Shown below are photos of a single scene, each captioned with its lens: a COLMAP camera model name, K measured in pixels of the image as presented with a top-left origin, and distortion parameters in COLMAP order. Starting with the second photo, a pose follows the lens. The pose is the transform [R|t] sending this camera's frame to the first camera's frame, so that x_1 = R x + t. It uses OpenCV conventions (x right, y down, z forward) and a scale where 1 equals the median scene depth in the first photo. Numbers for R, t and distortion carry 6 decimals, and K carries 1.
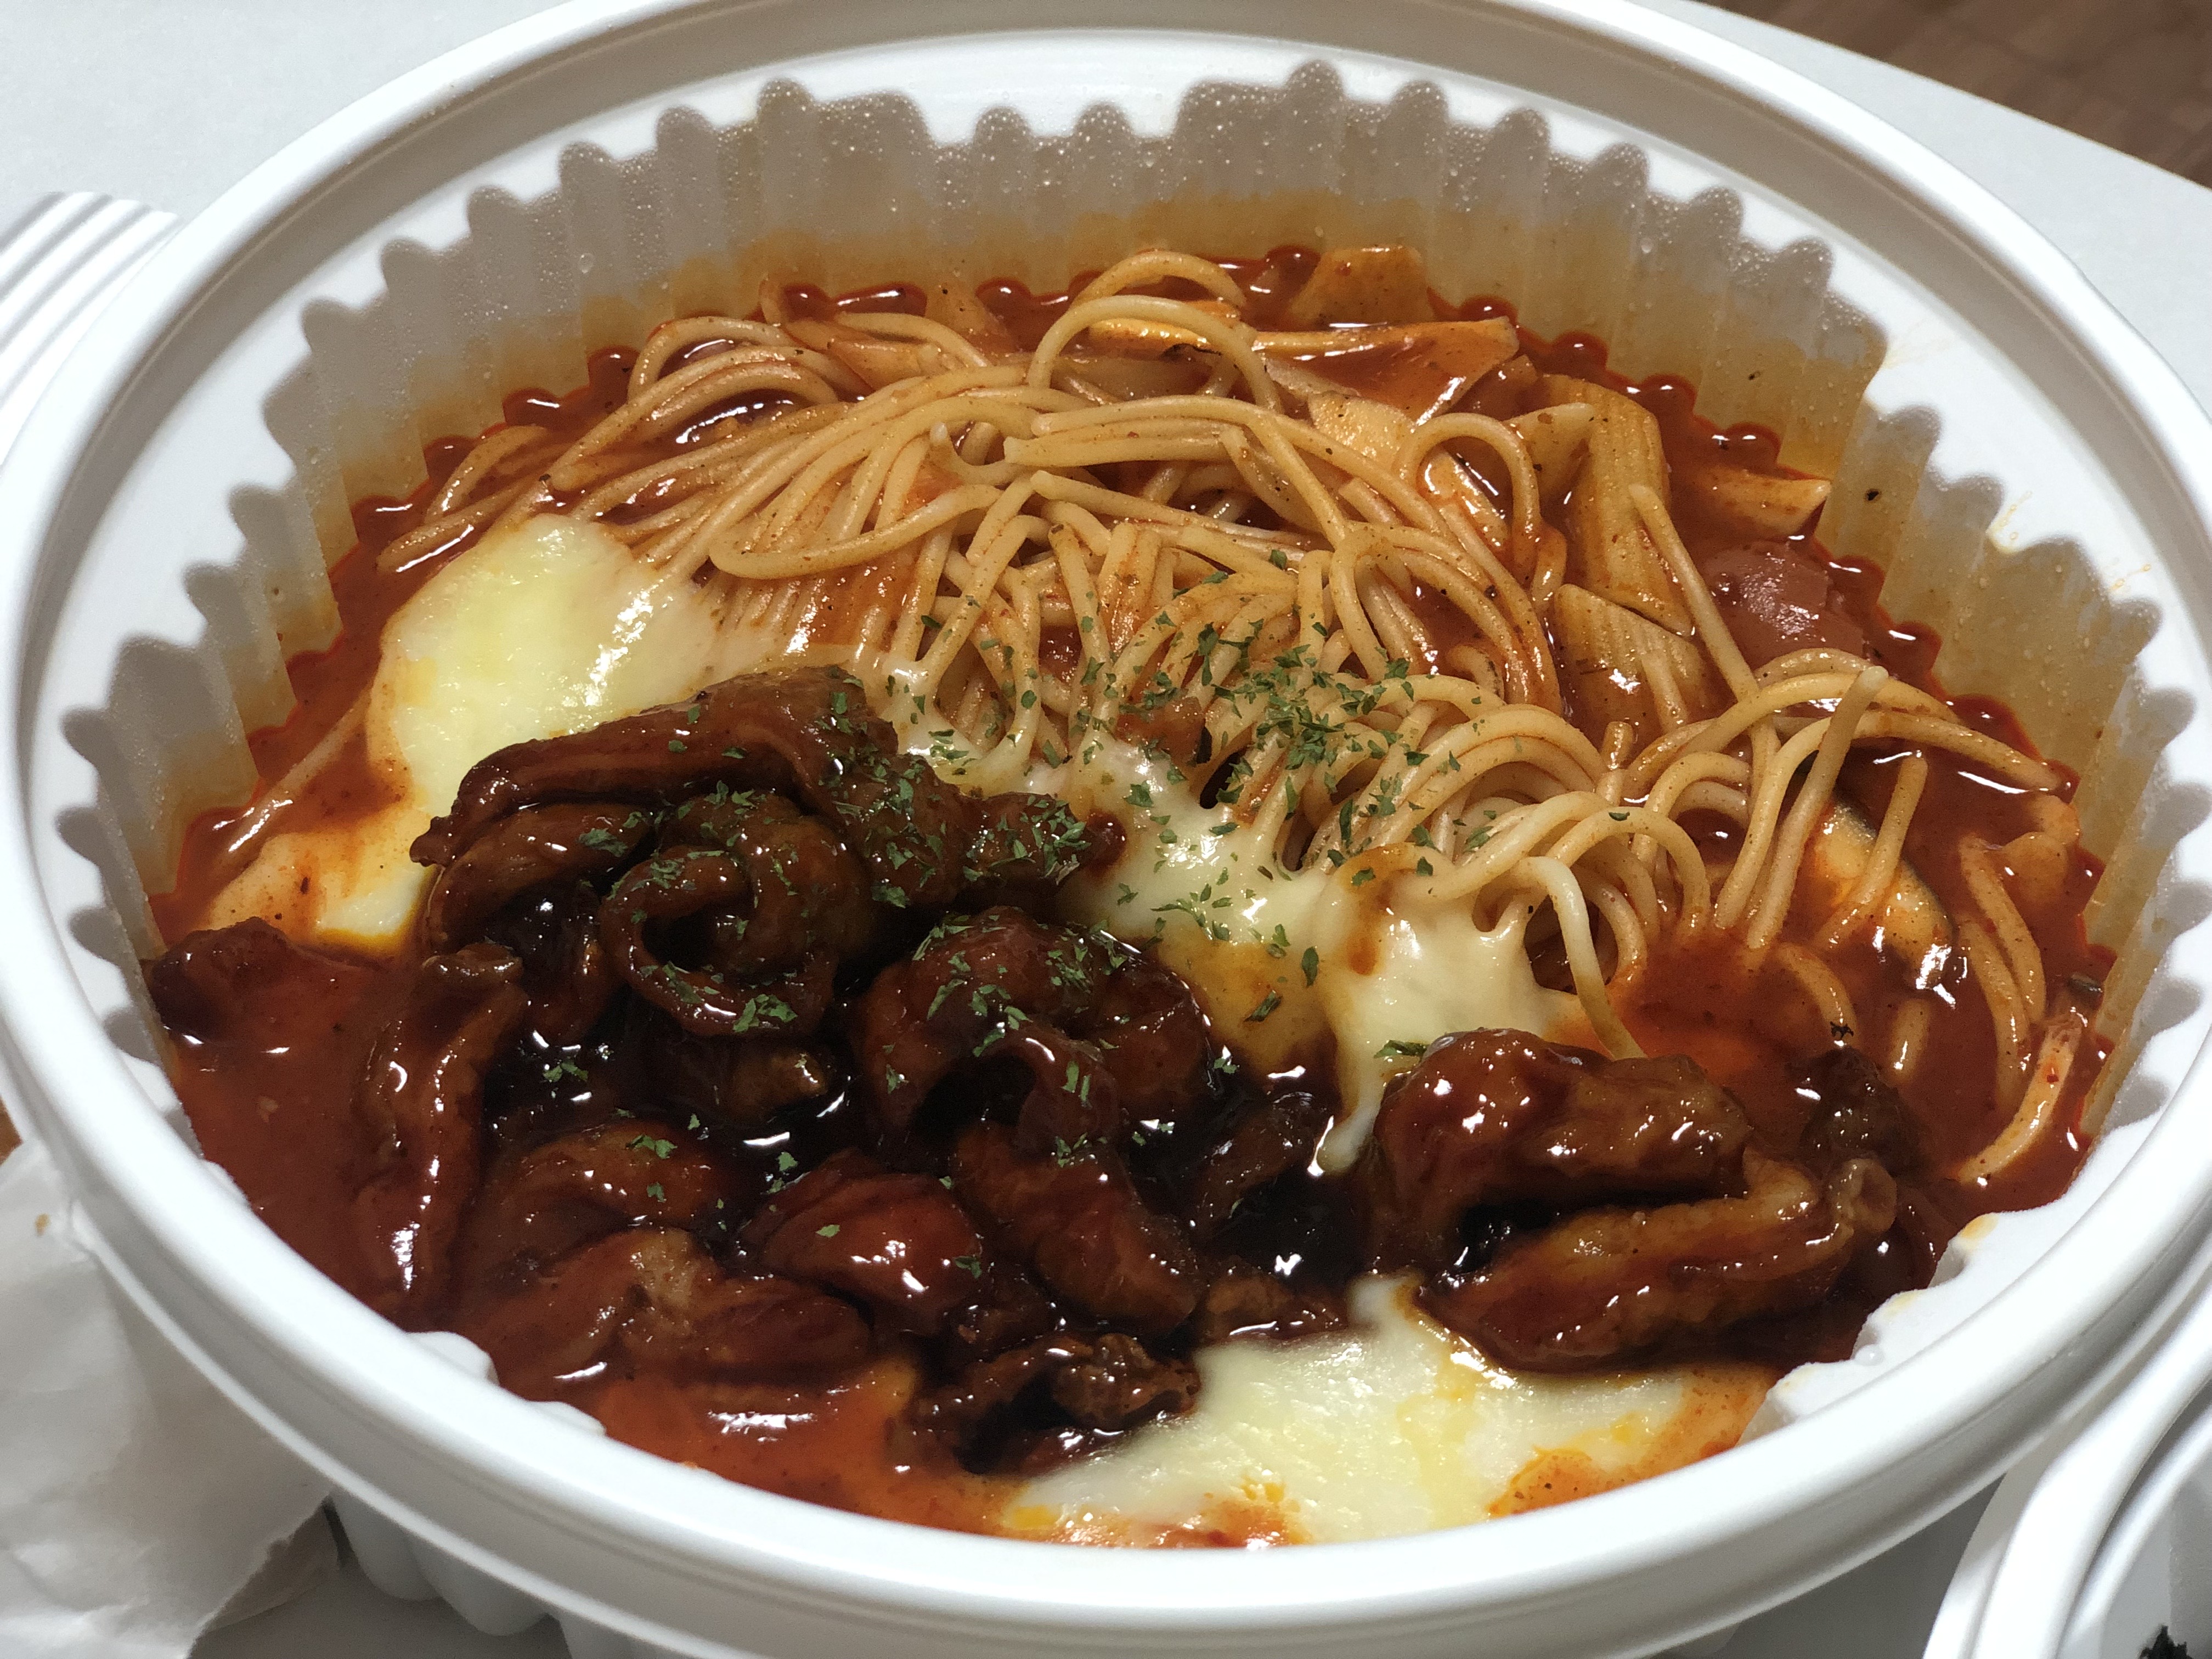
lens RADIAL K [[3339.2, 0, 1106.0], [0, 3339.2, 829.5], [0, 0, 1]] dist [-0.180009, 0.018185]
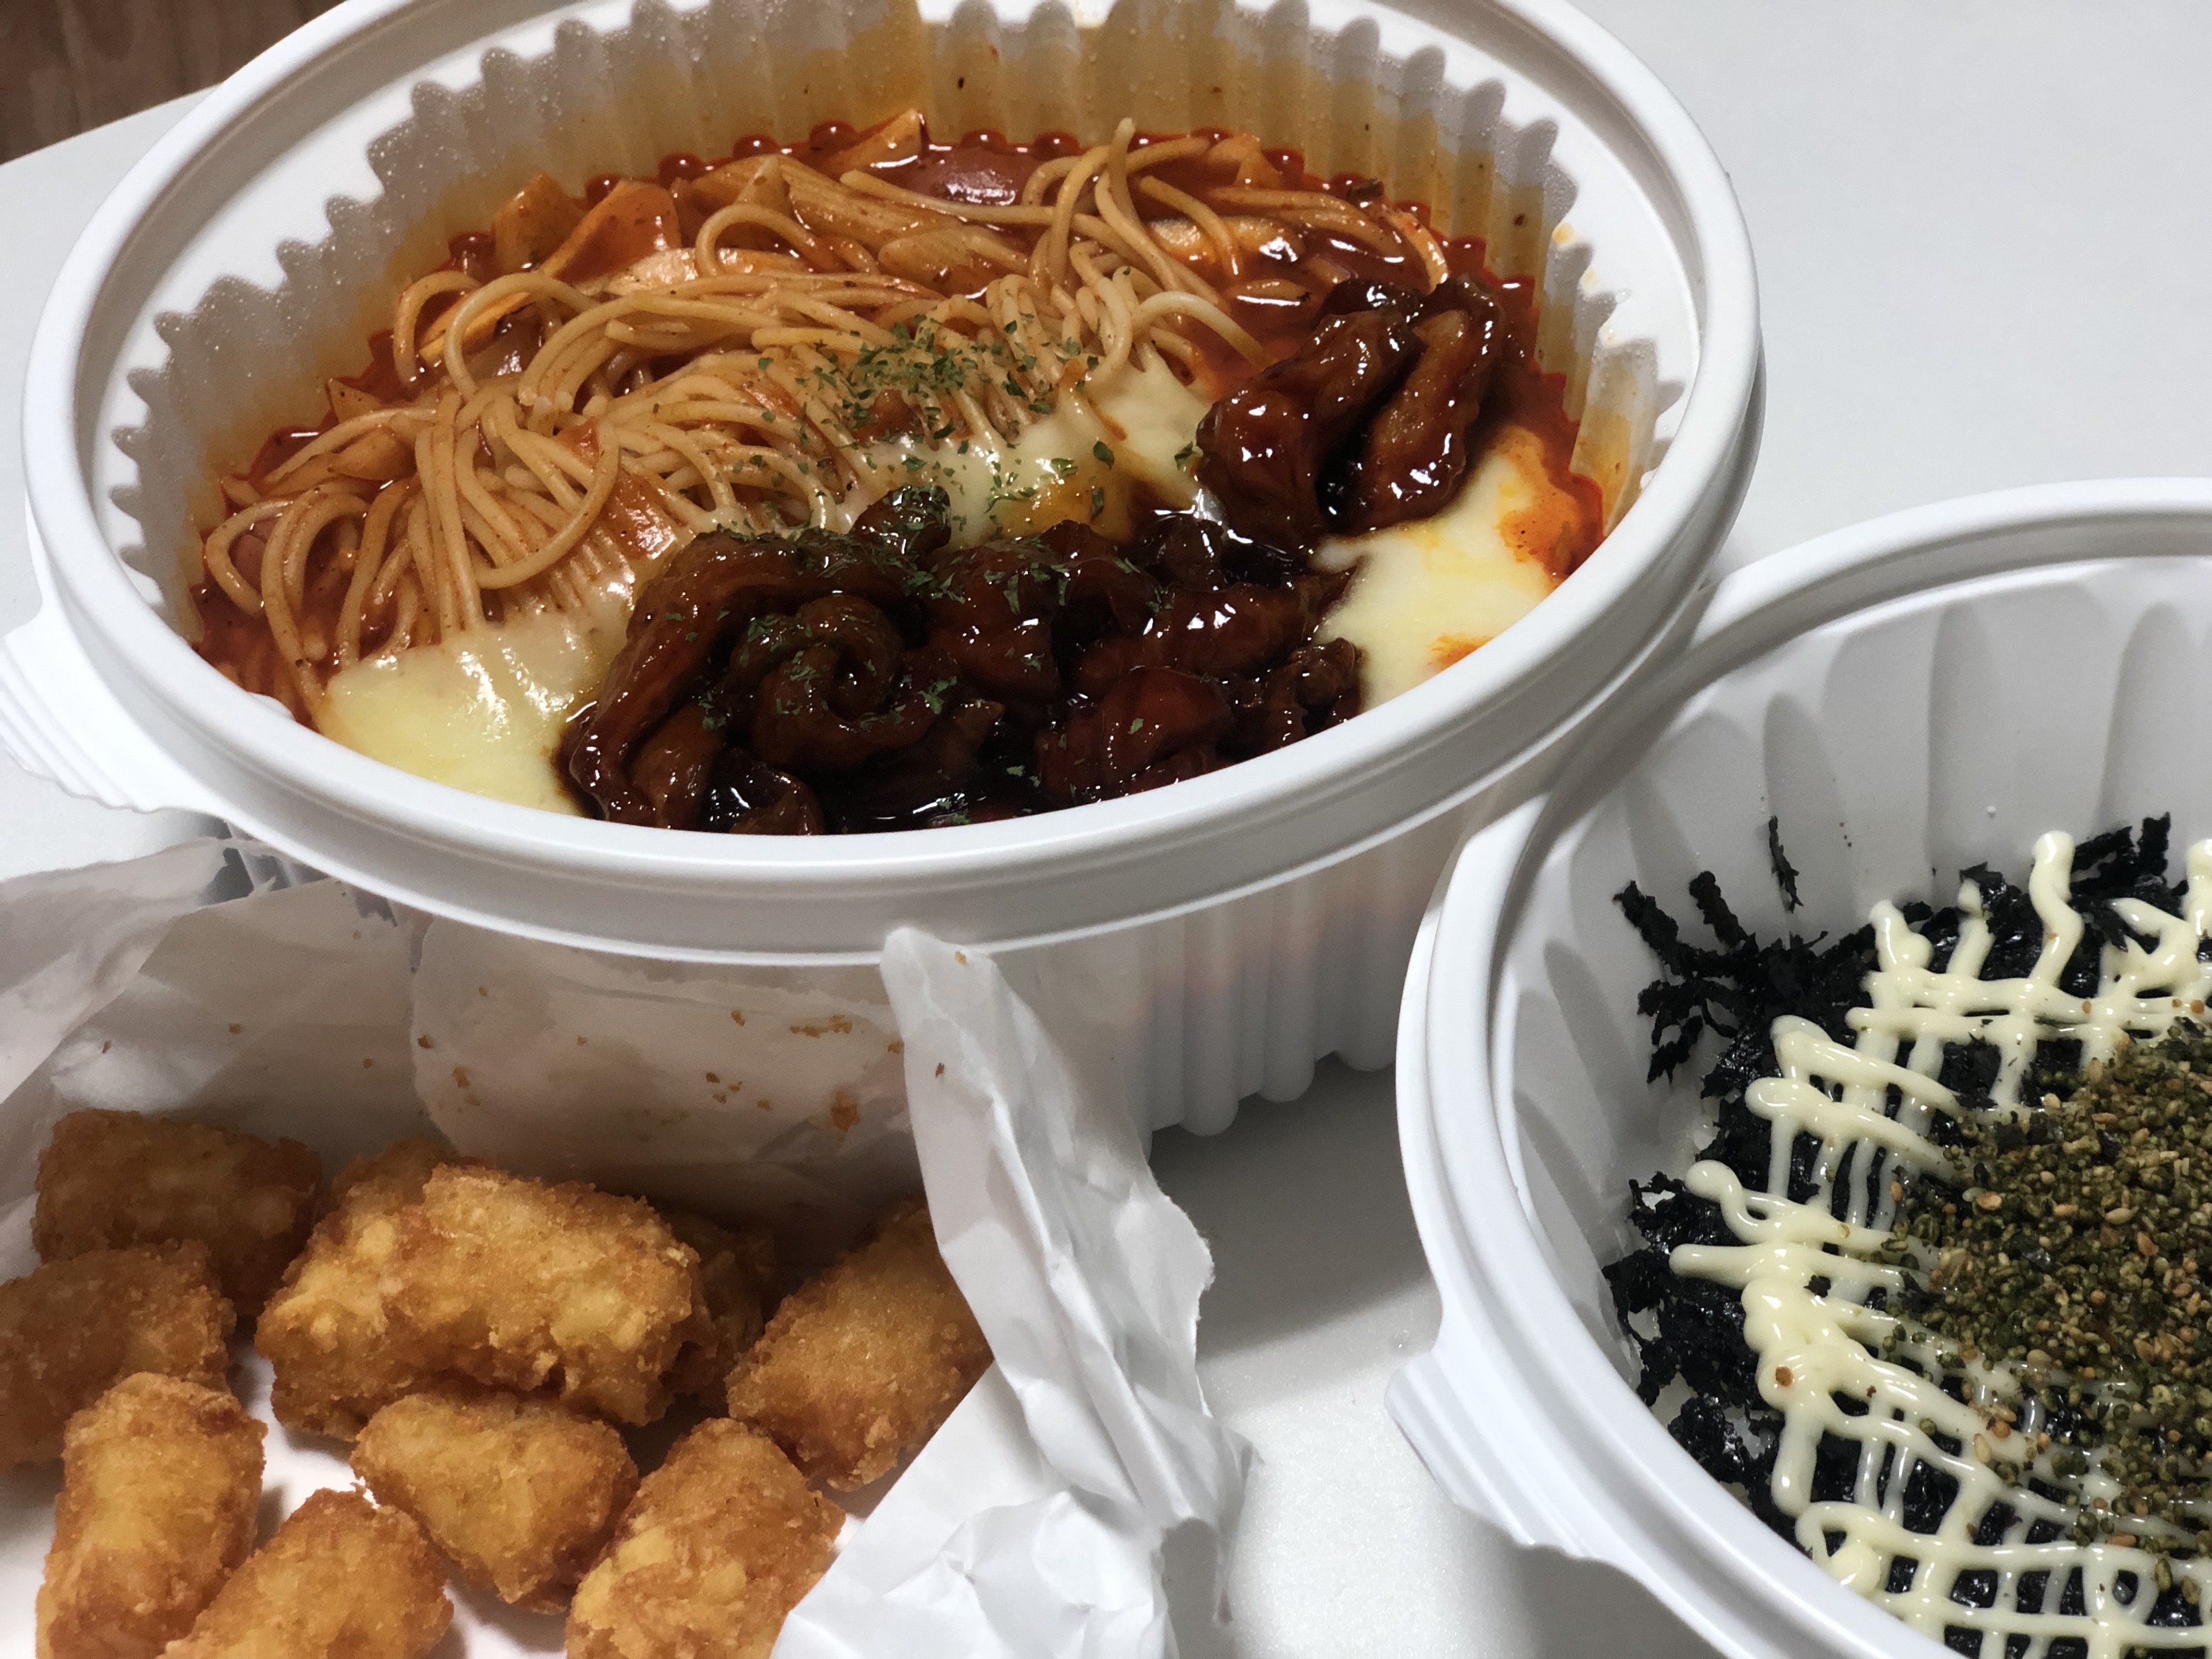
lens RADIAL K [[3312.1, 0, 1106.0], [0, 3312.1, 829.5], [0, 0, 1]] dist [0.037531, -0.440743]
pose [[0.538608, -0.636775, 0.551742, -0.717495], [0.675824, 0.717564, 0.168417, -0.070607], [-0.503154, 0.282170, 0.816833, -0.076554]]
